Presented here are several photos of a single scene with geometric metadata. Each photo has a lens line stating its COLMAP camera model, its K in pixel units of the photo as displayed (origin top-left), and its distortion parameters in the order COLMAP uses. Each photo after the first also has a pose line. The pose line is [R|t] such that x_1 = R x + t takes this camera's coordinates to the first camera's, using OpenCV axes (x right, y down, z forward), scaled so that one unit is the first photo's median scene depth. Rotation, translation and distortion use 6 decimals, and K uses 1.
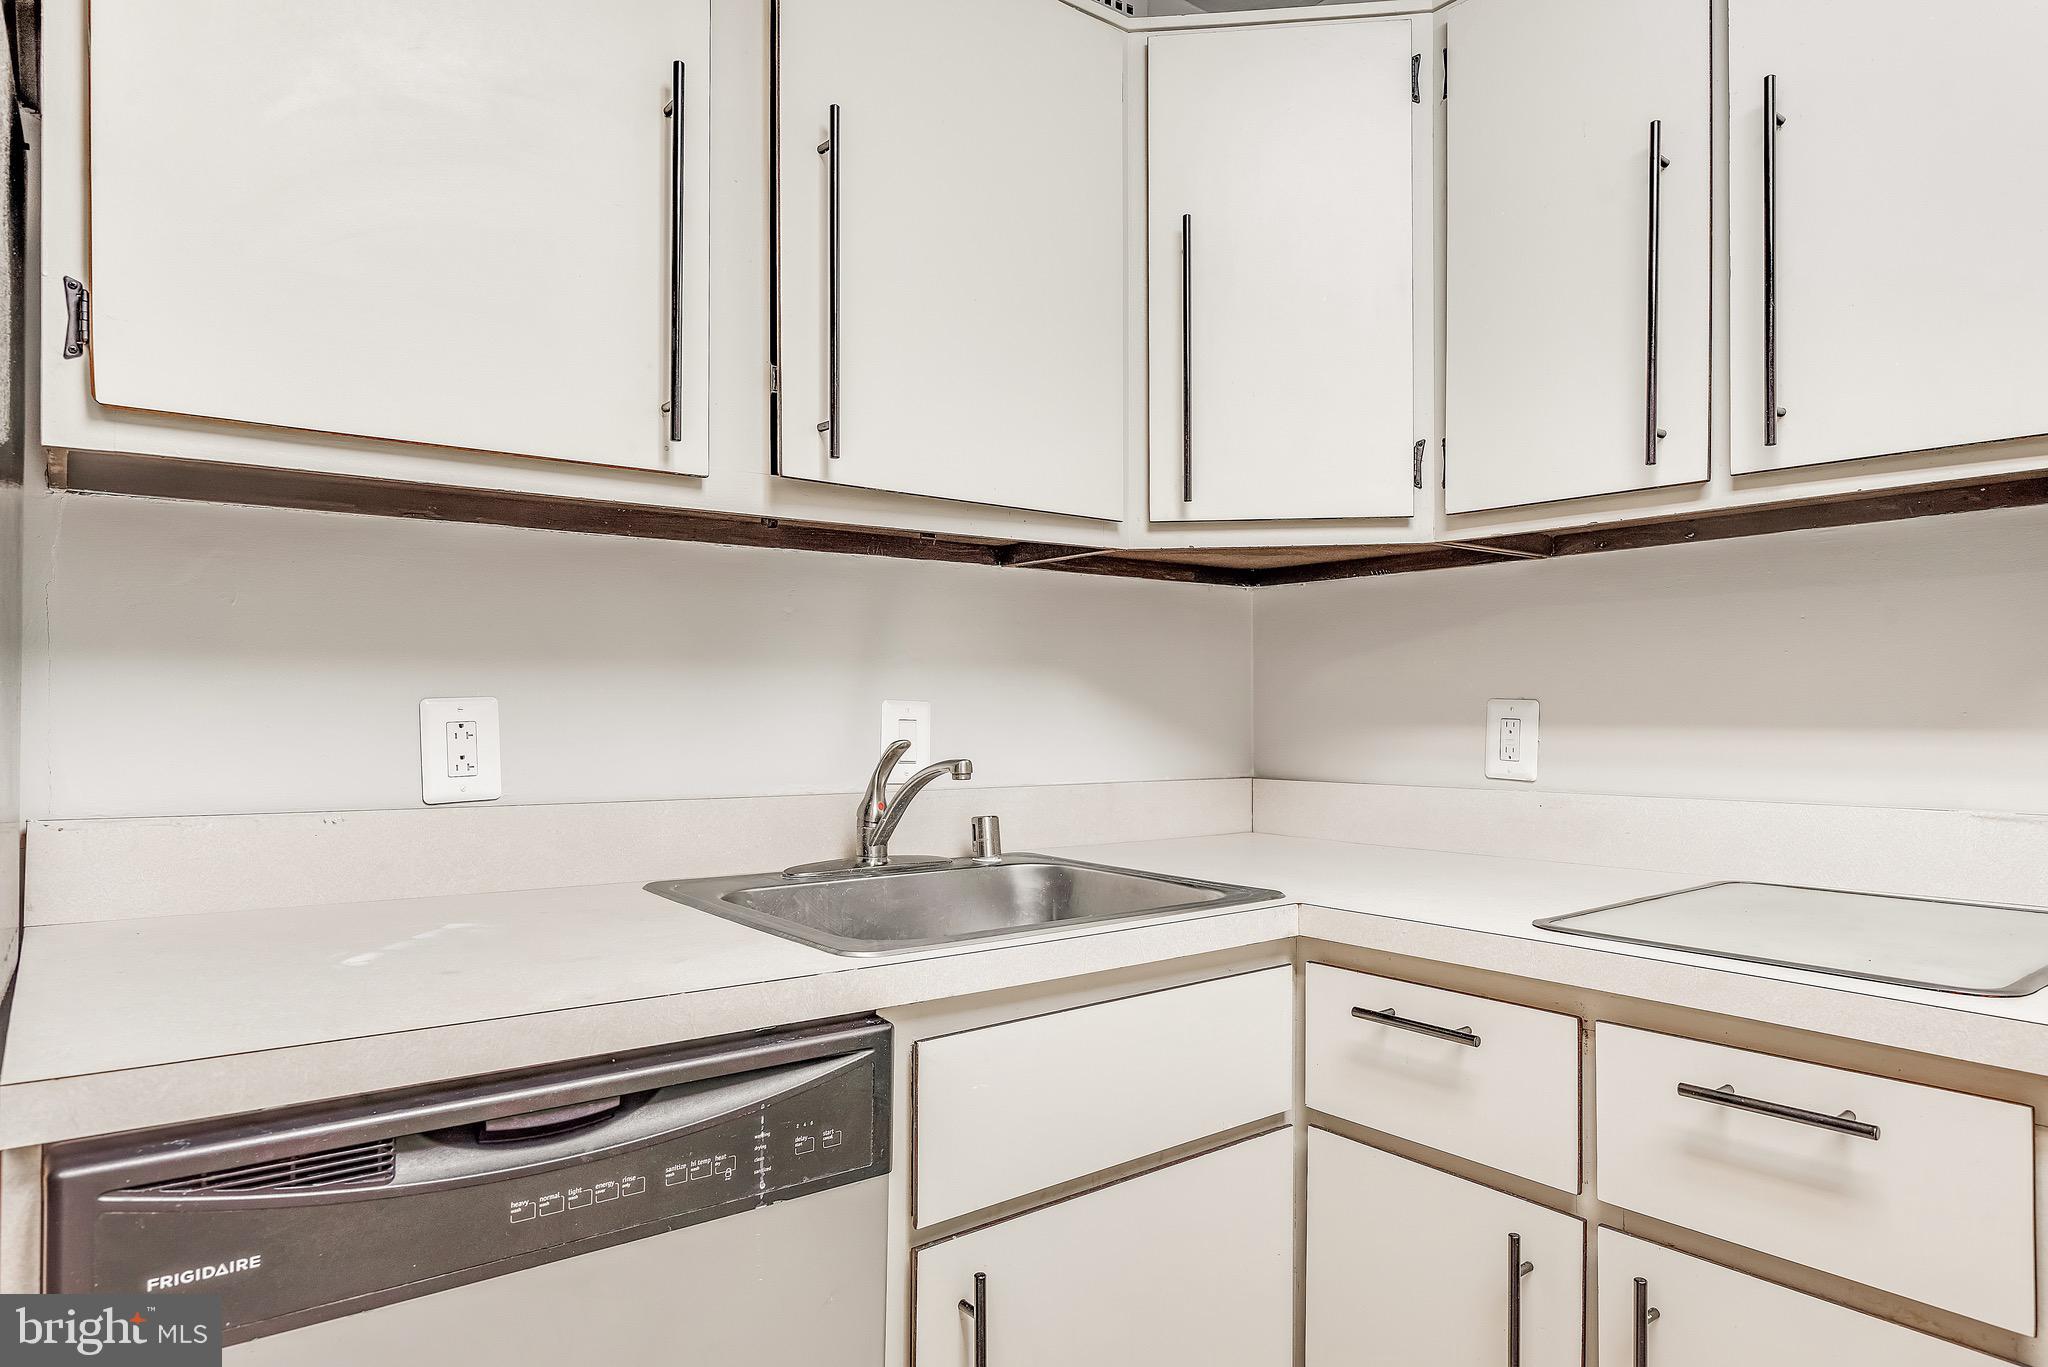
lens RADIAL K [[1291.7, 0, 1024.0], [0, 1291.7, 683.5], [0, 0, 1]] dist [0.003335, 0.003257]
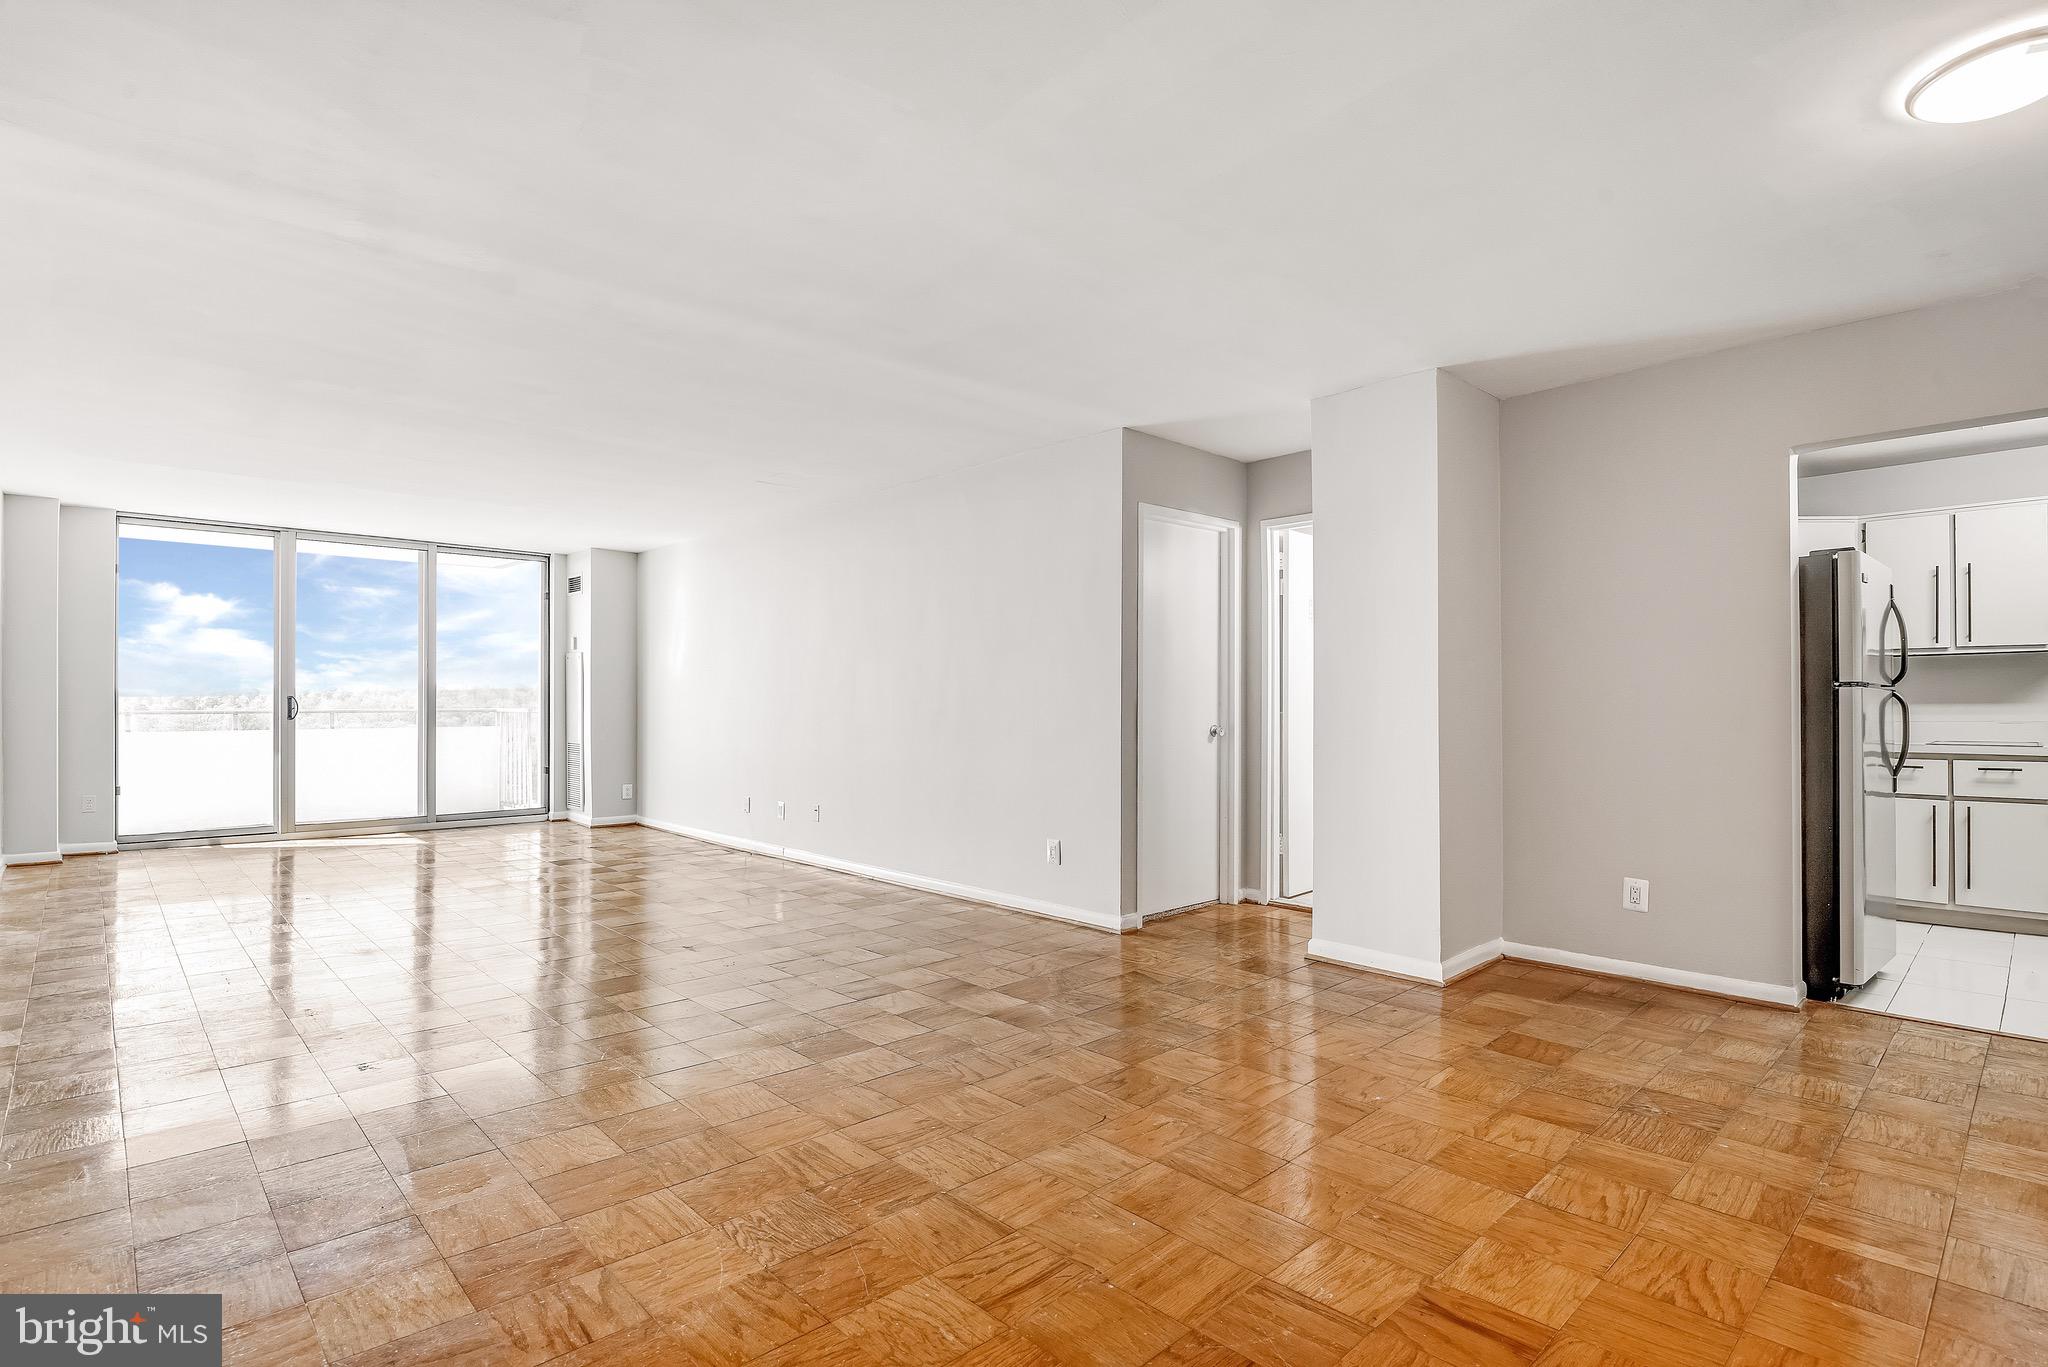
lens RADIAL K [[996.0, 0, 1027.0], [0, 996.0, 706.8], [0, 0, 1]] dist [-0.016540, 0.000231]
pose [[0.994861, -0.002546, 0.101219, -2.997034], [0.001626, 0.999957, 0.009177, 0.014762], [-0.101238, -0.008965, 0.994822, -2.054887]]
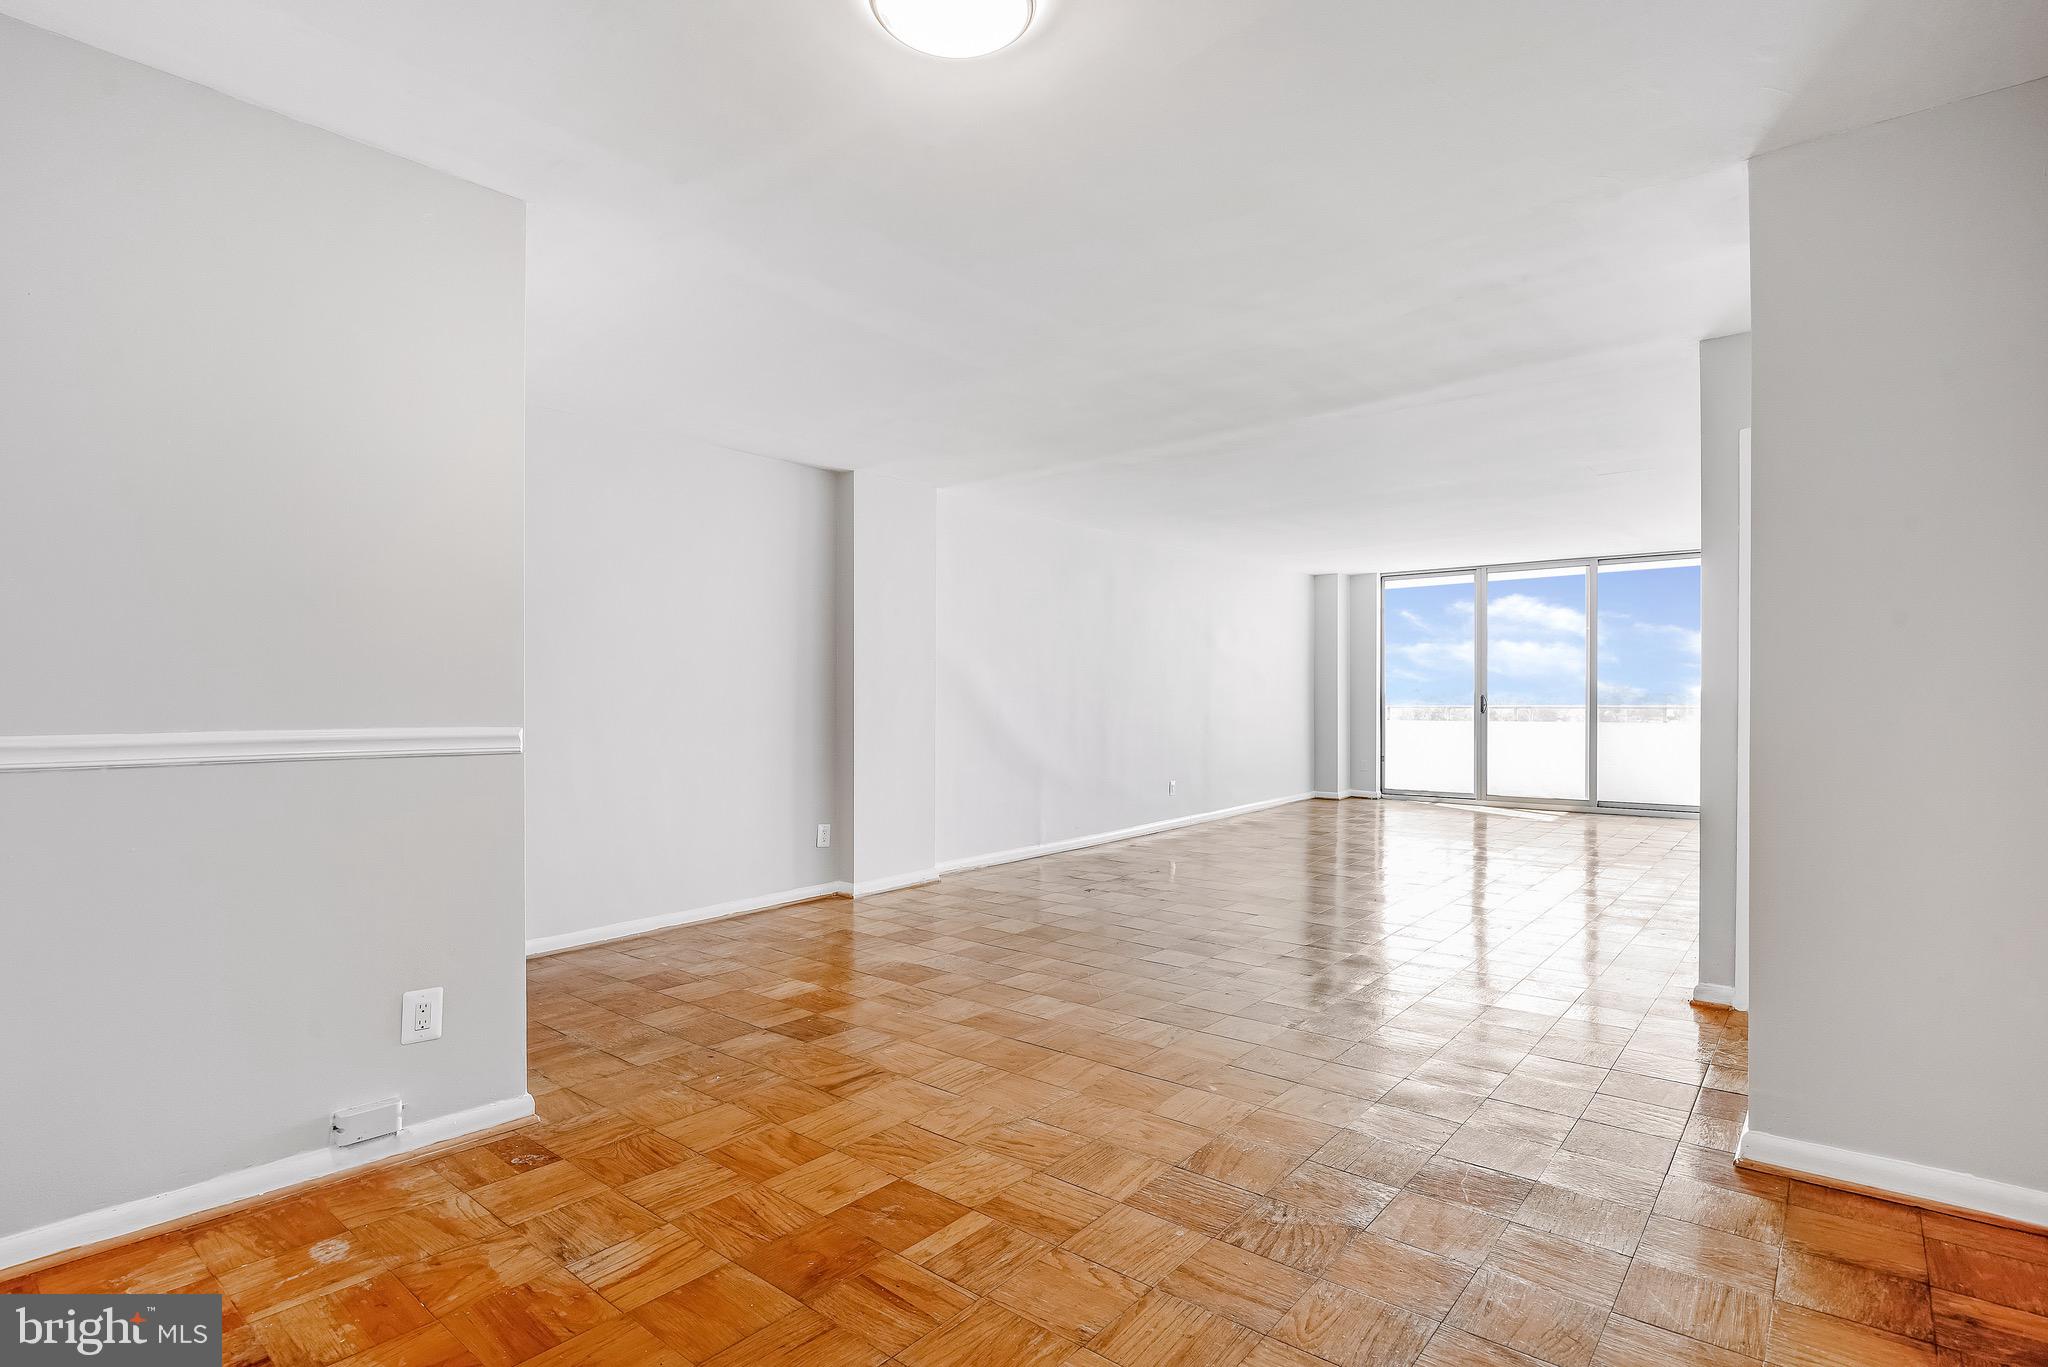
lens RADIAL K [[996.0, 0, 1027.0], [0, 996.0, 706.8], [0, 0, 1]] dist [-0.016540, 0.000231]
pose [[0.233366, 0.004552, -0.972378, -0.386798], [0.006863, 0.999956, 0.006328, 0.015958], [0.972365, -0.008151, 0.233325, -1.076181]]
